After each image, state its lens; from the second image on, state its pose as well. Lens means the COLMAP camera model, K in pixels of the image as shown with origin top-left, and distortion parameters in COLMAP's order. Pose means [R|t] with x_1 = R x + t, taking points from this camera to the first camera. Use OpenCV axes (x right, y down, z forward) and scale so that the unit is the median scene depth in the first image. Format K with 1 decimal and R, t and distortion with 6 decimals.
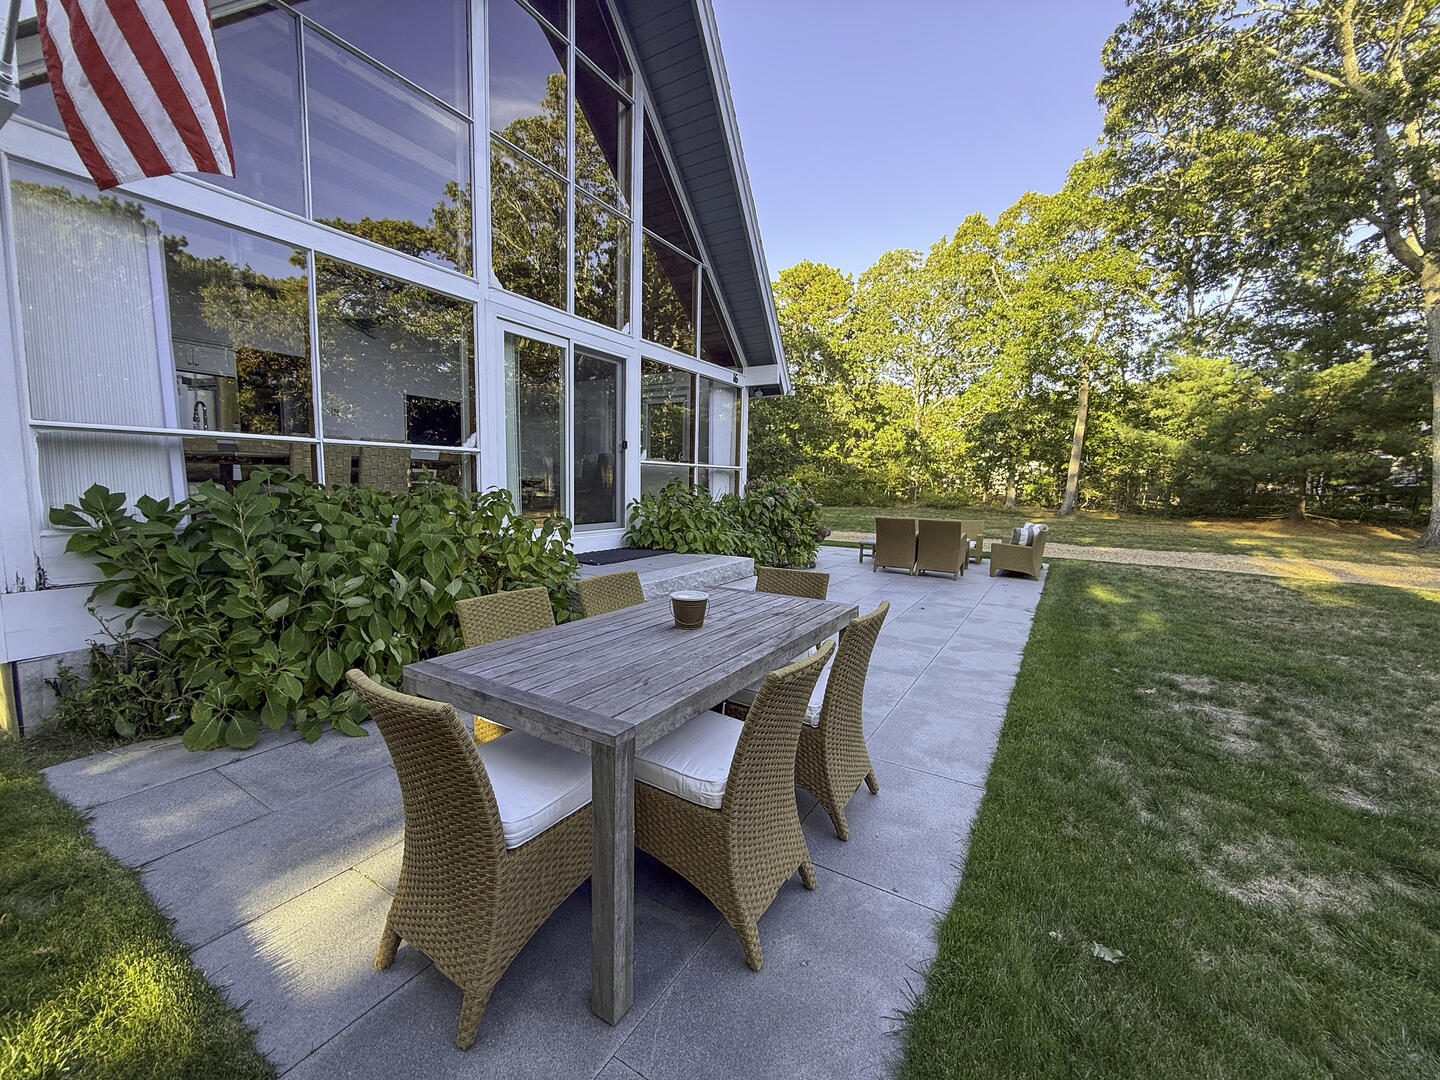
lens RADIAL K [[596.8, 0, 720.0], [0, 596.8, 540.0], [0, 0, 1]] dist [0.001008, -0.000034]
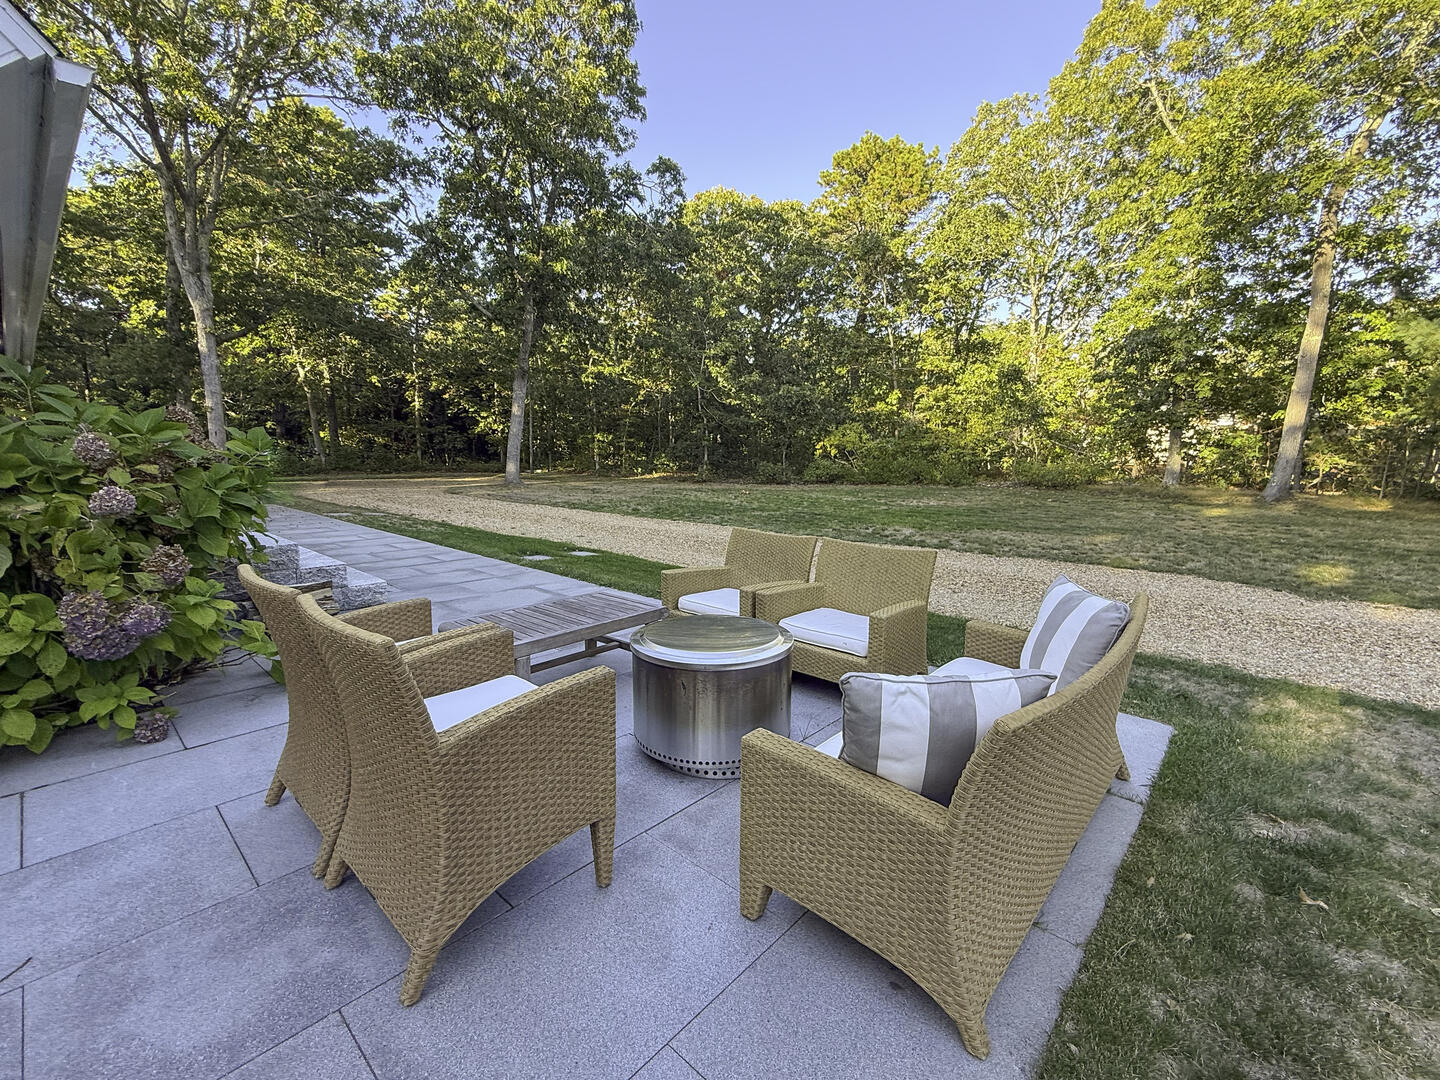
lens RADIAL K [[640.4, 0, 720.0], [0, 640.4, 540.0], [0, 0, 1]] dist [-0.001645, -0.000398]
pose [[0.981323, 0.017967, -0.191527, 0.163074], [-0.011670, 0.999355, 0.033958, -0.017411], [0.192014, -0.031088, 0.980900, 0.276216]]
